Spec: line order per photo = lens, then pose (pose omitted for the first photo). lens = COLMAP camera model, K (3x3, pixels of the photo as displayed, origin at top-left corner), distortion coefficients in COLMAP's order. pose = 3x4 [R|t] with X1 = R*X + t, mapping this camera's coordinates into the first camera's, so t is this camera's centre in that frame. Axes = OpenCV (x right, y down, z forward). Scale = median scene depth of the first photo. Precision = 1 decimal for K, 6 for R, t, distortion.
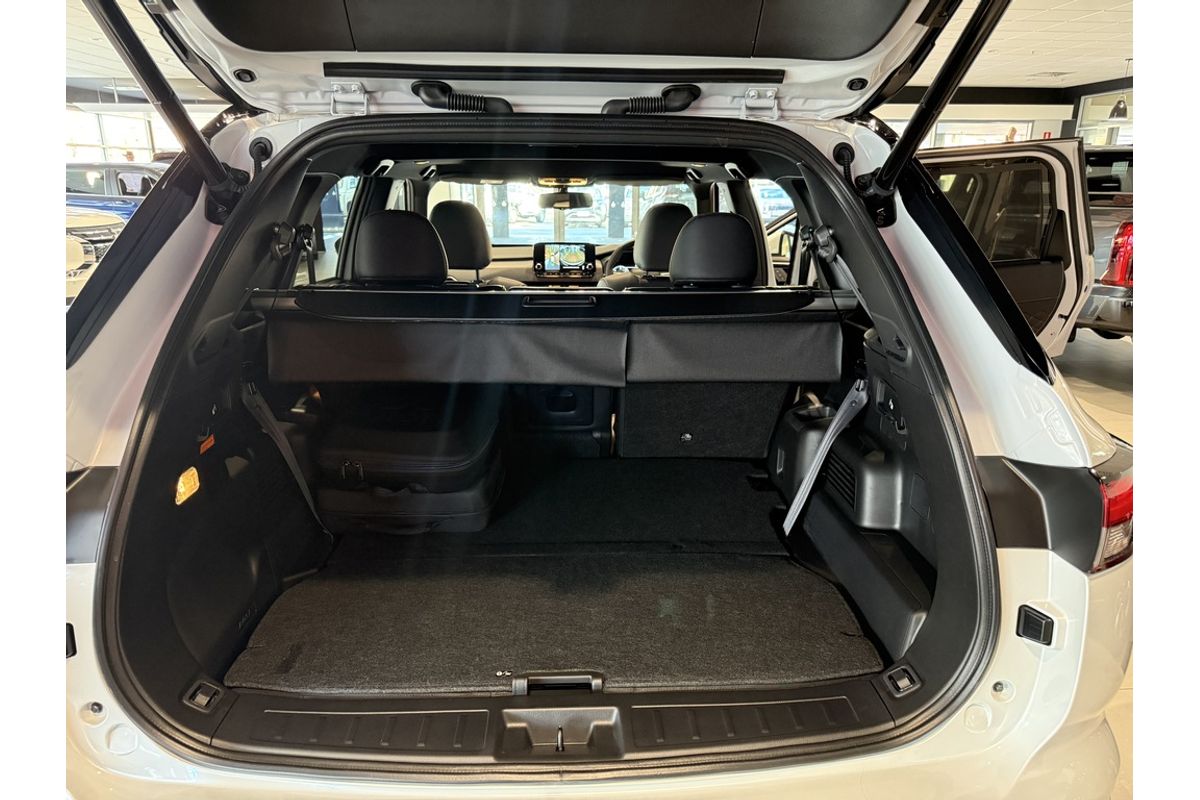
lens RADIAL K [[805.8, 0, 591.3], [0, 805.8, 440.0], [0, 0, 1]] dist [-0.002523, -0.002147]
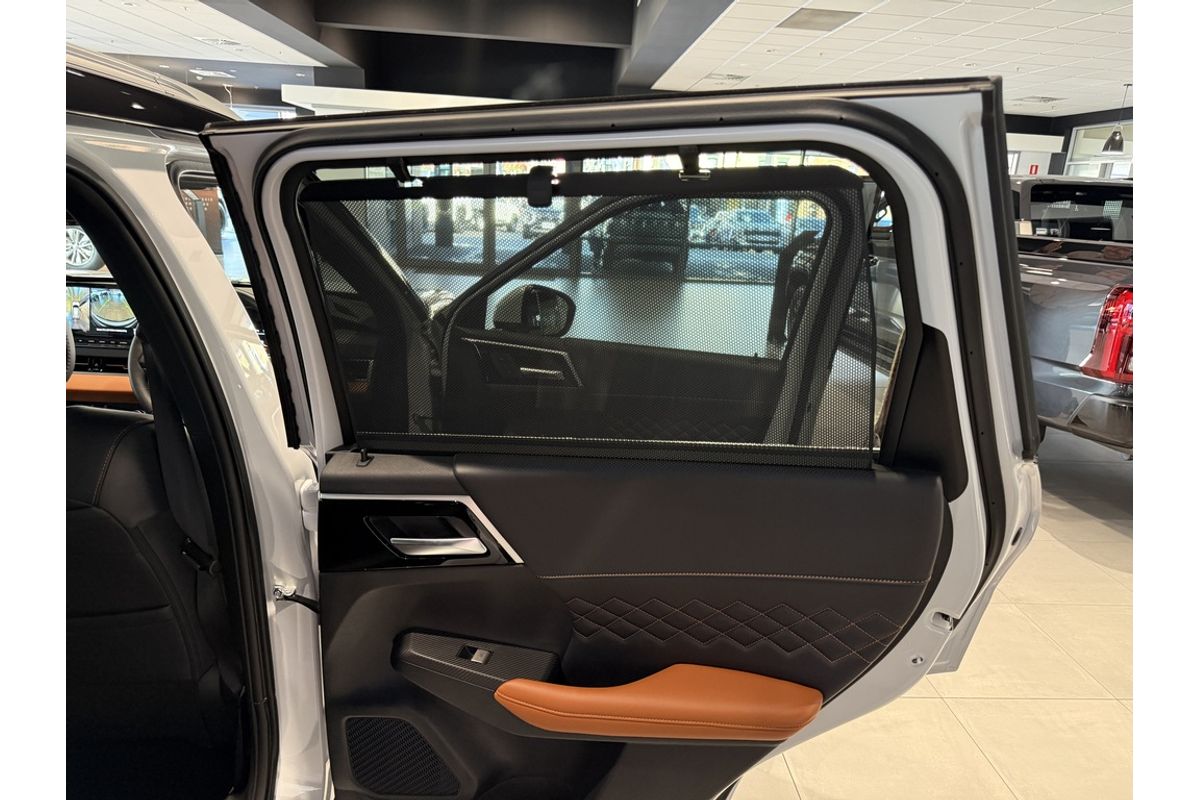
lens RADIAL K [[767.1, 0, 591.7], [0, 767.1, 415.2], [0, 0, 1]] dist [0.040445, -0.053268]
pose [[0.998337, 0.057511, -0.004042, 0.114601], [-0.057607, 0.997875, -0.030453, -0.059135], [0.002282, 0.030635, 0.999528, 0.177163]]
